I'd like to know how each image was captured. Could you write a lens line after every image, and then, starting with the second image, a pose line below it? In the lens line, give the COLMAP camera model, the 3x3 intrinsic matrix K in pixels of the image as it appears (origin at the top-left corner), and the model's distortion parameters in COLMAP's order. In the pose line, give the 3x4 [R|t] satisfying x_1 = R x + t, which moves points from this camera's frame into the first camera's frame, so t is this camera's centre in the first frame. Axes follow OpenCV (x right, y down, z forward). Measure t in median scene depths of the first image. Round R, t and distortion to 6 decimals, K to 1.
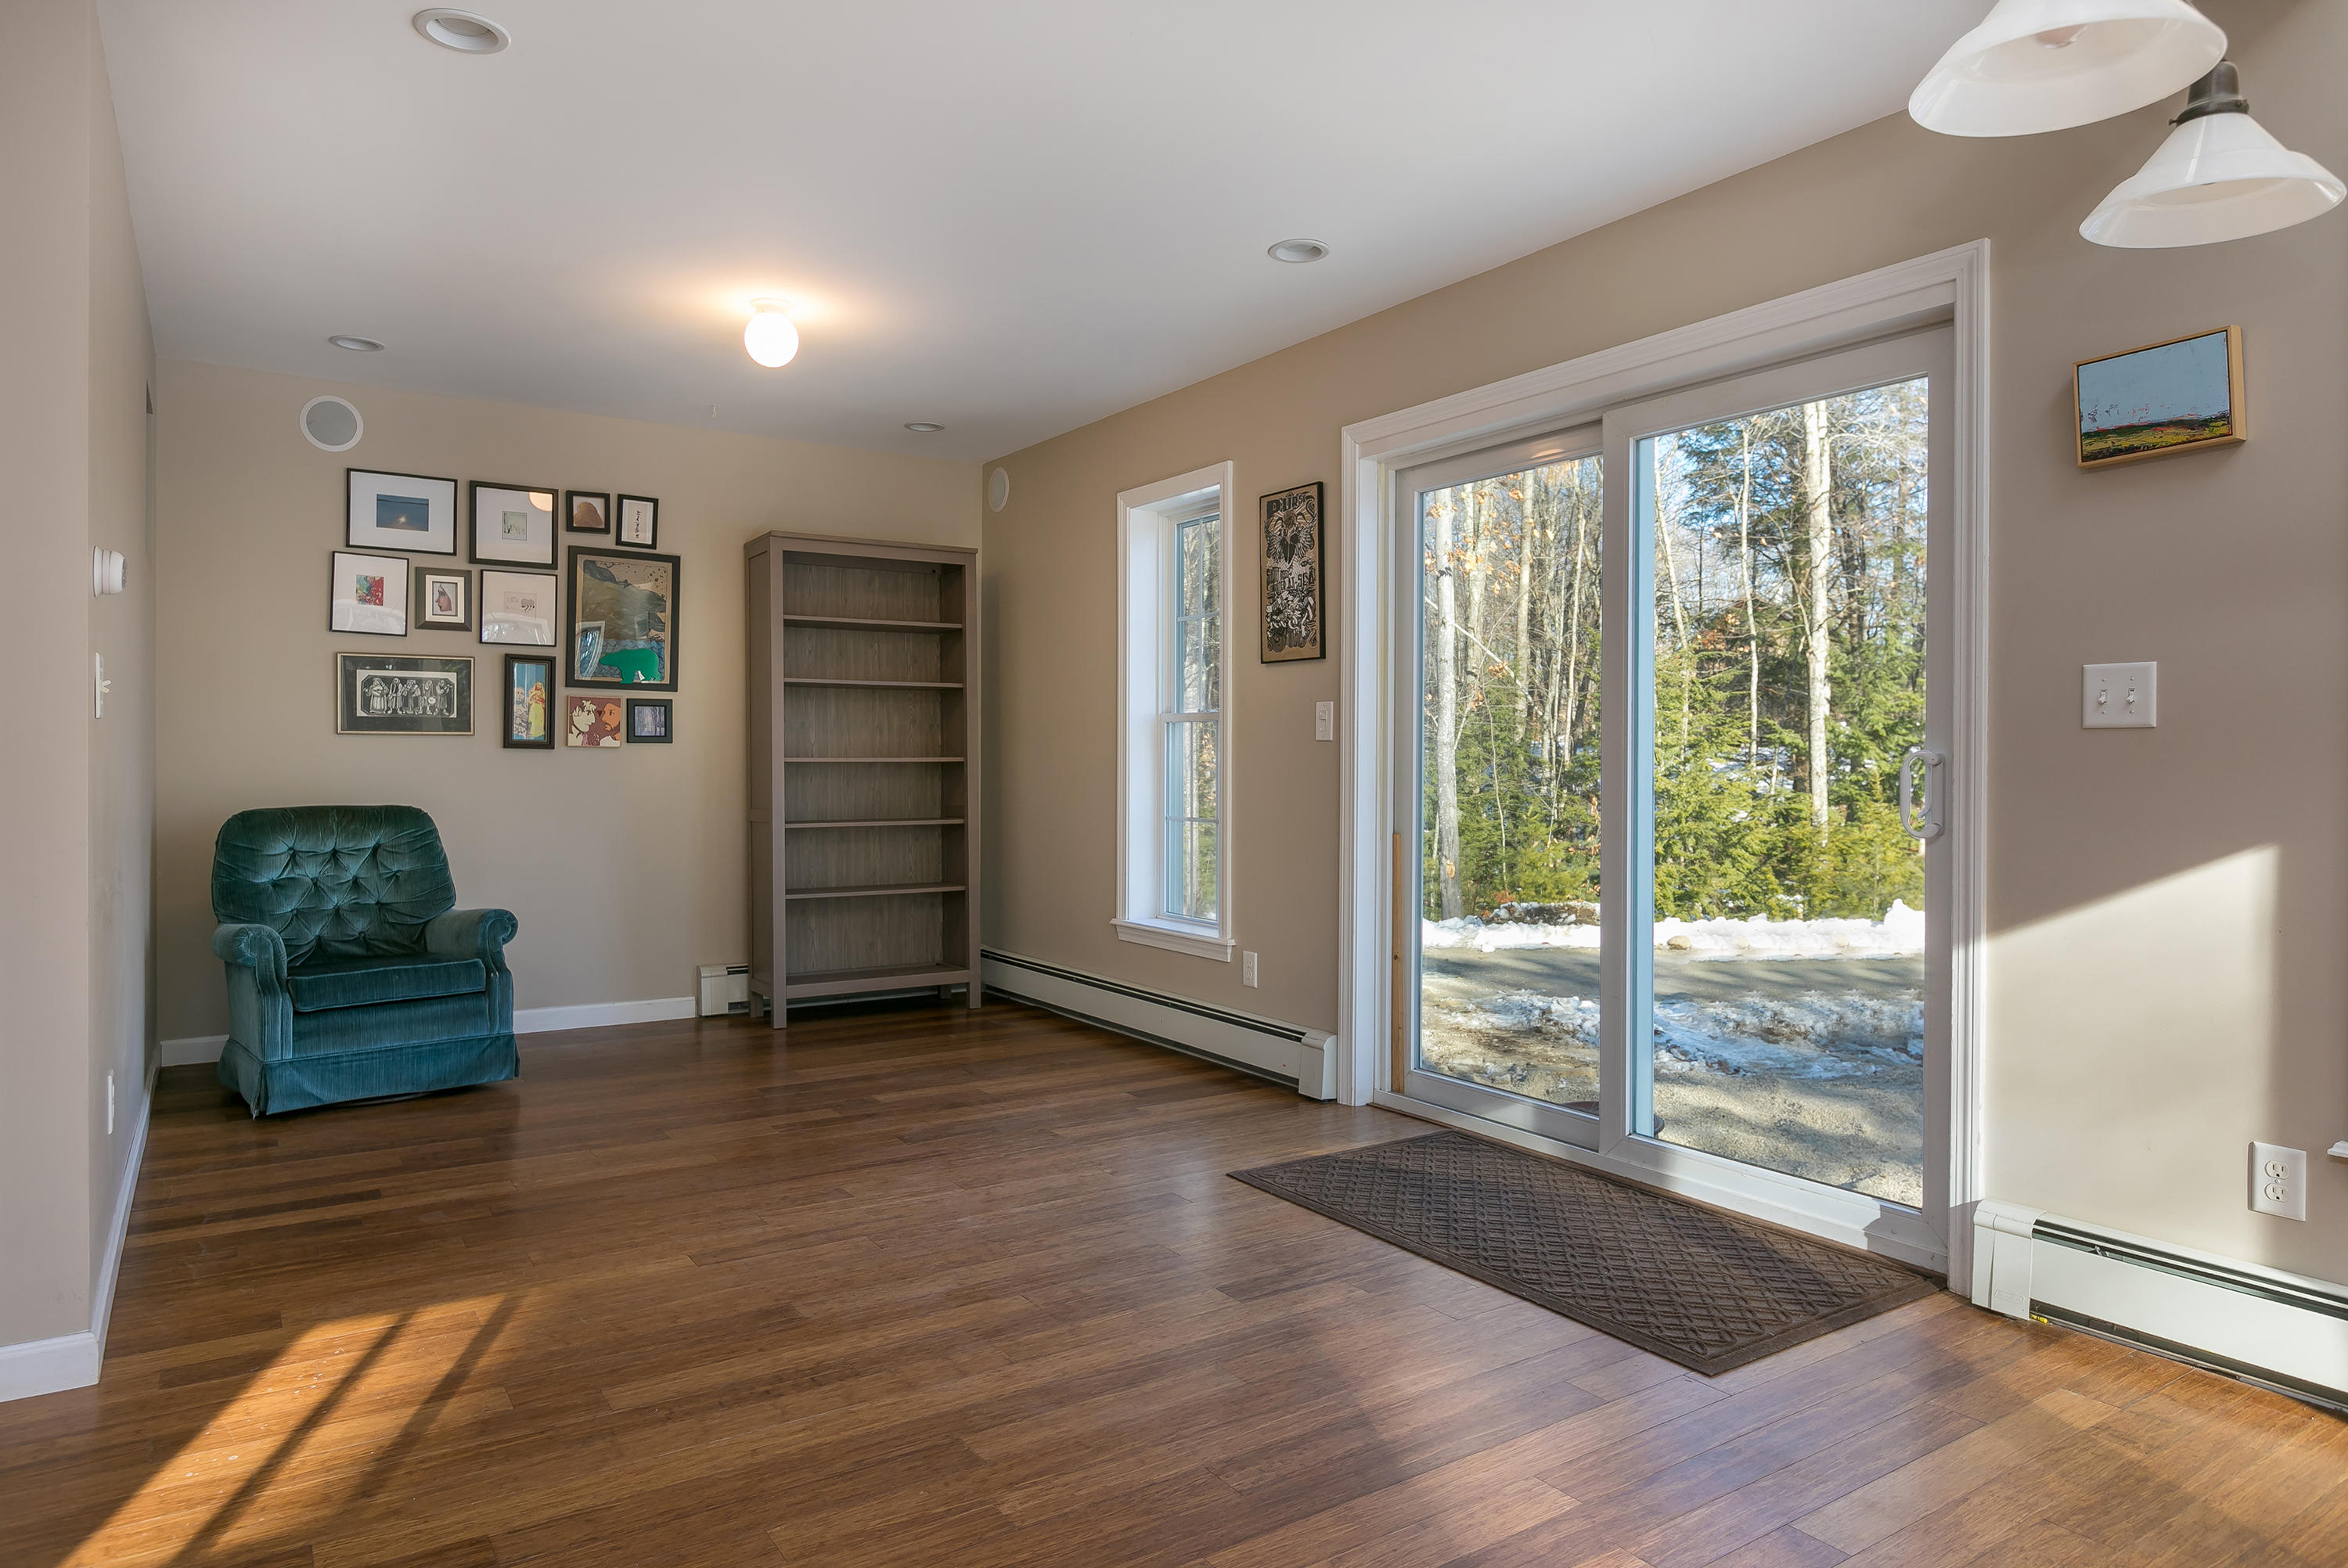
lens RADIAL K [[1413.9, 0, 1141.0], [0, 1413.9, 766.2], [0, 0, 1]] dist [-0.001385, -0.000631]
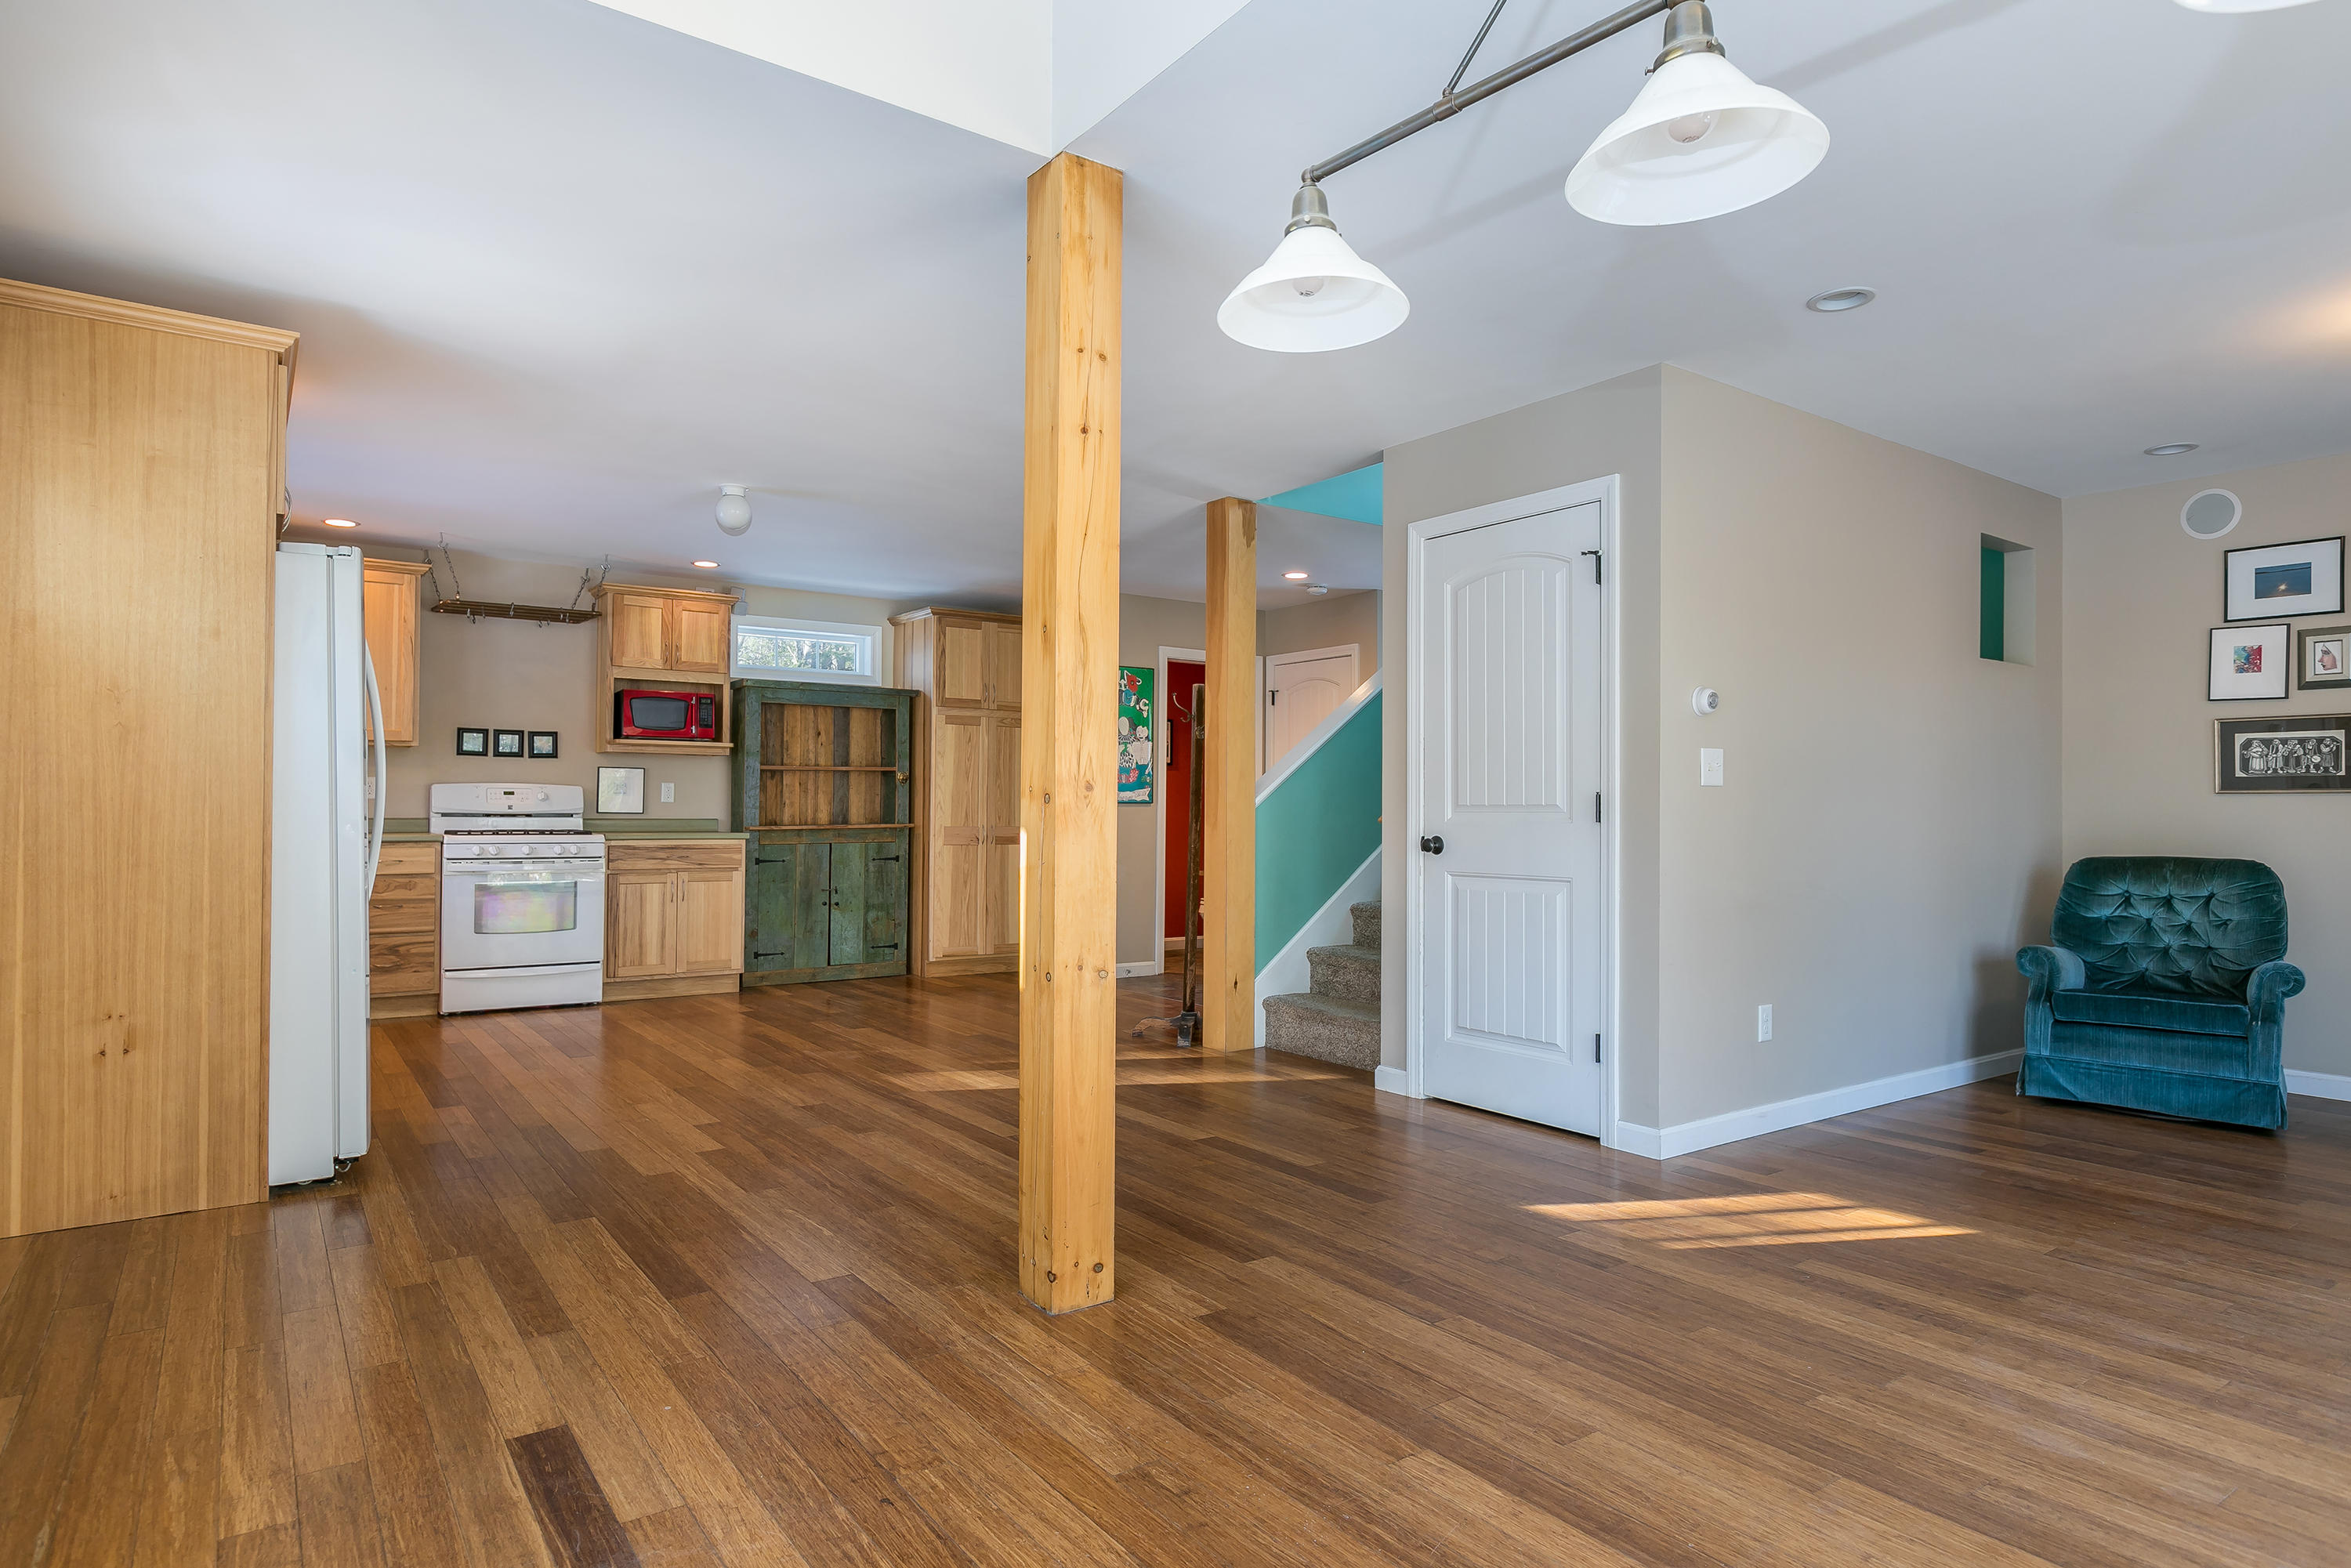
lens RADIAL K [[1304.8, 0, 1157.6], [0, 1304.8, 794.3], [0, 0, 1]] dist [-0.000112, -0.000480]
pose [[0.031058, -0.016972, -0.999373, 0.464572], [-0.012527, 0.999771, -0.017368, 0.006309], [0.999439, 0.013058, 0.030838, 0.159015]]
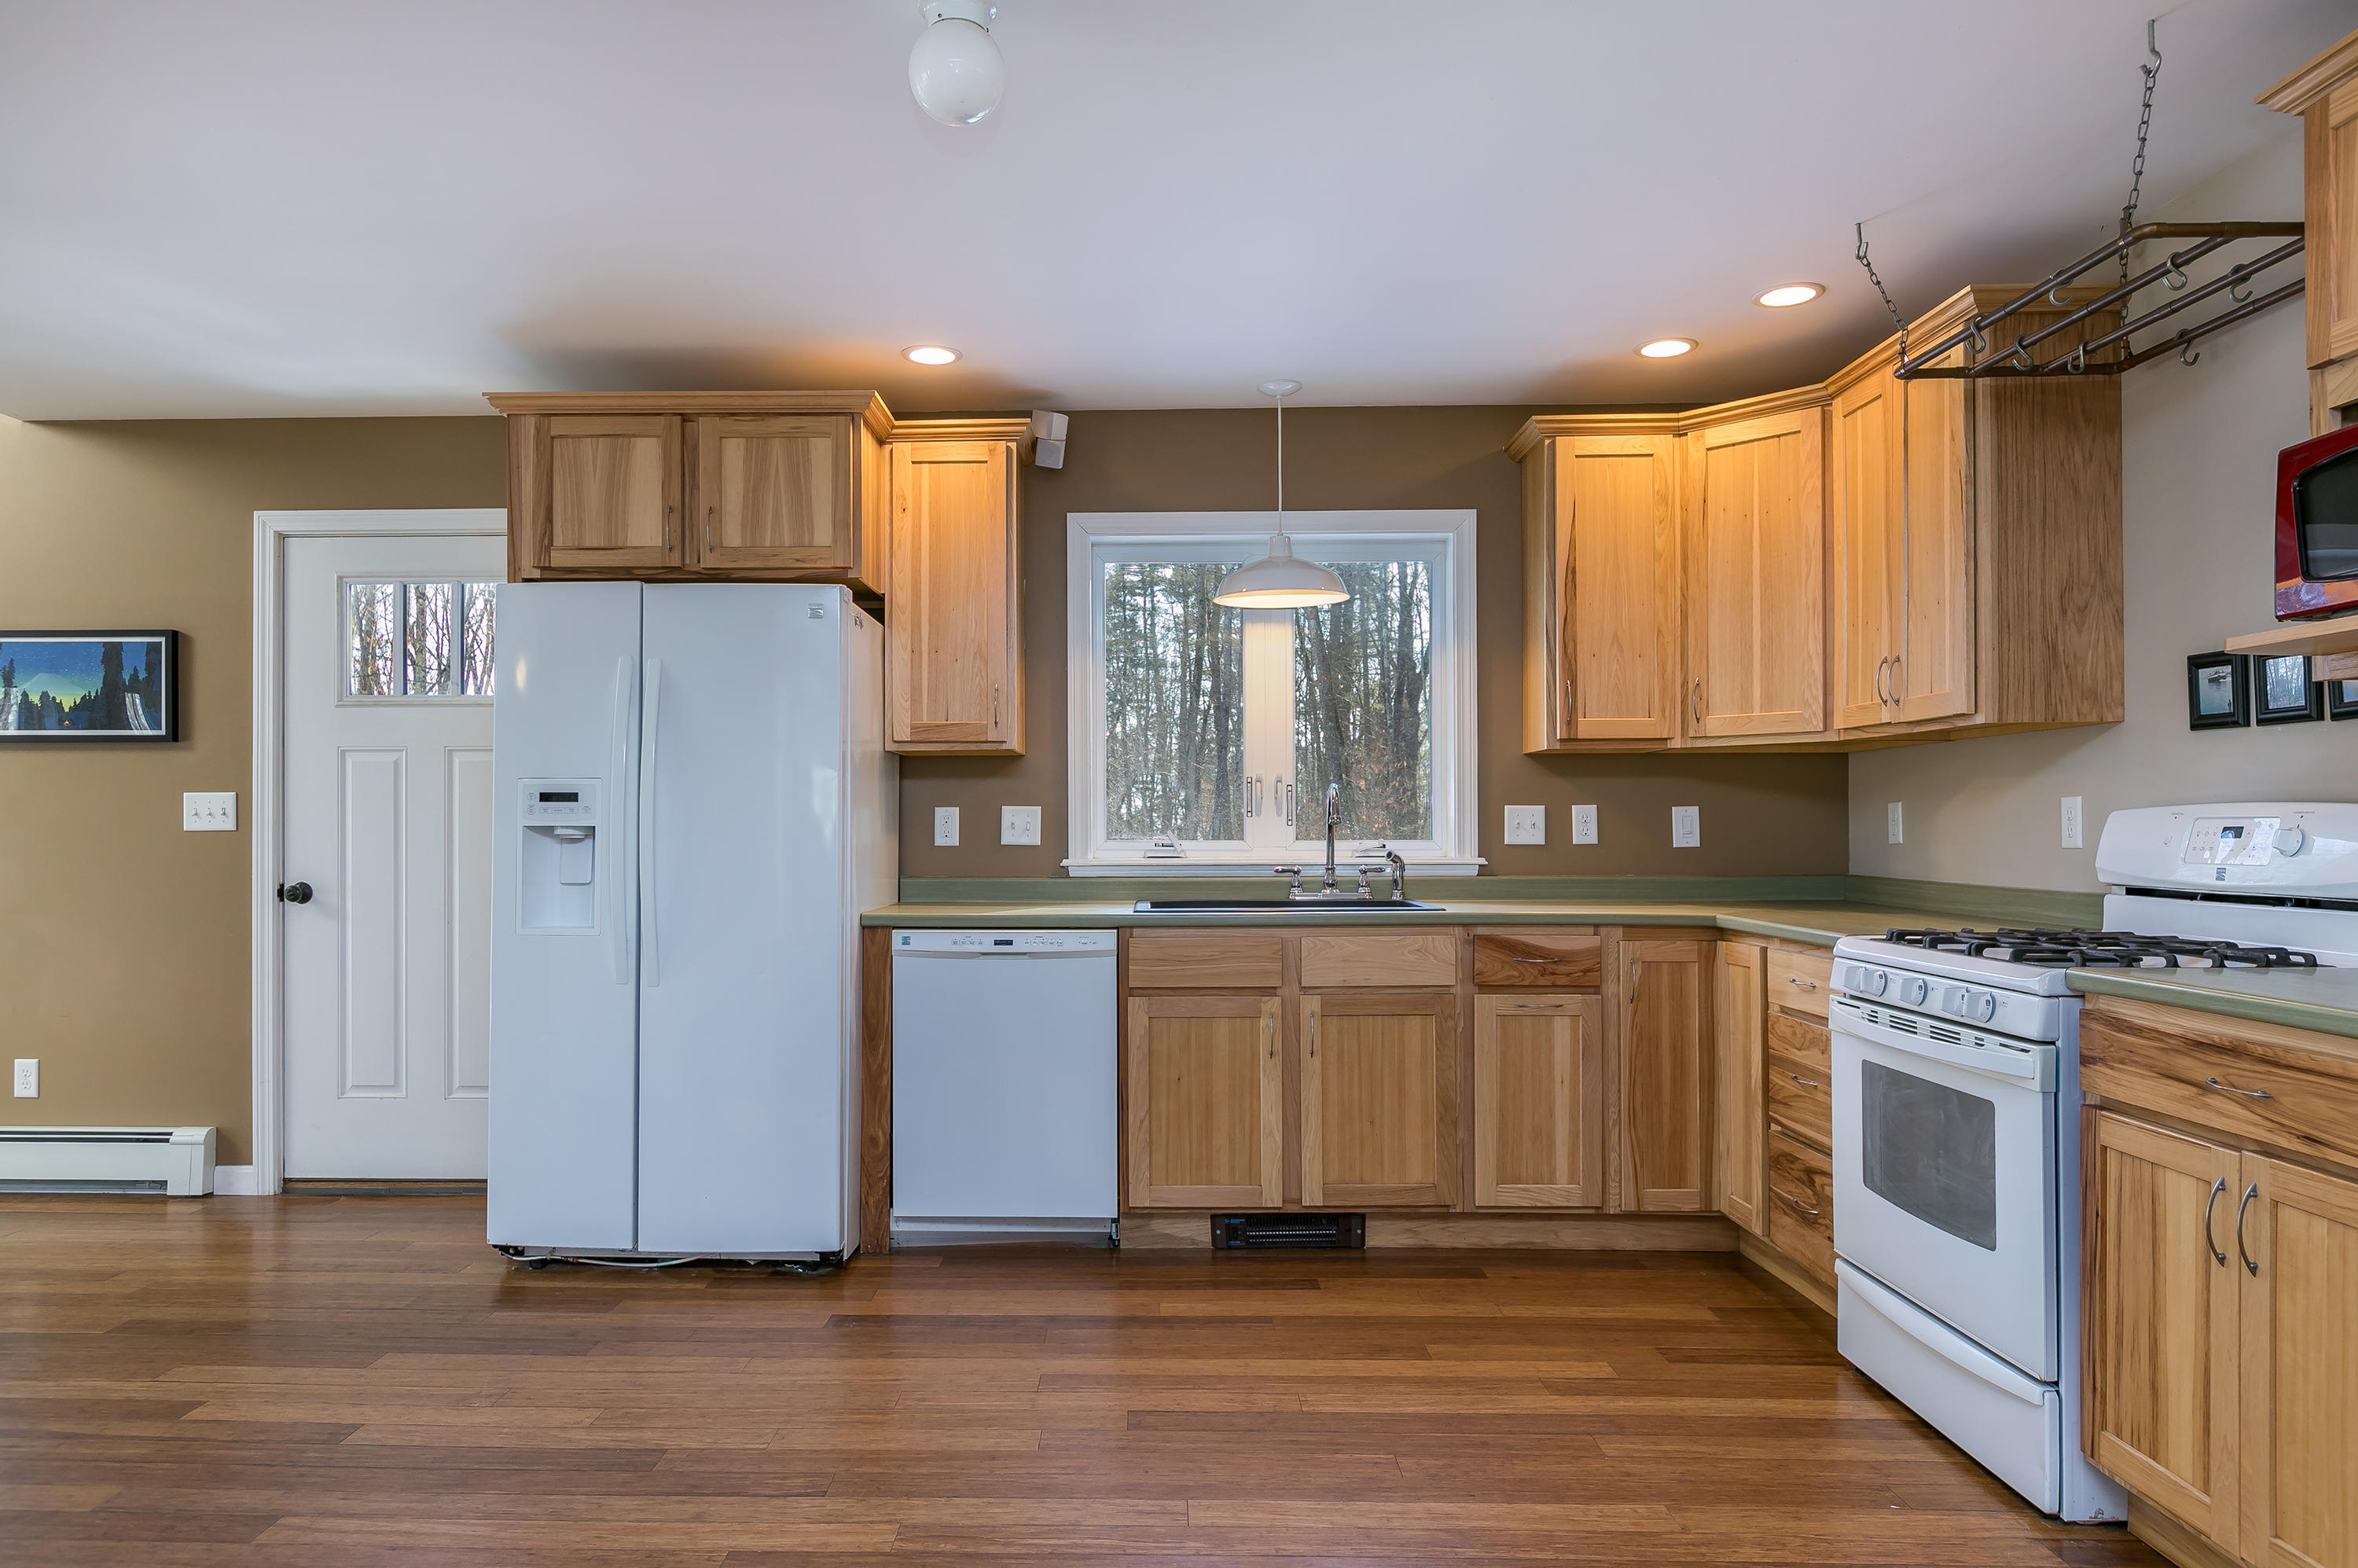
lens RADIAL K [[1478.8, 0, 1071.4], [0, 1478.8, 820.0], [0, 0, 1]] dist [-0.002922, -0.002329]
pose [[-0.817393, 0.000315, 0.576080, -1.084061], [0.002111, 0.999995, 0.002449, -0.020252], [-0.576076, 0.003218, -0.817390, 0.188932]]
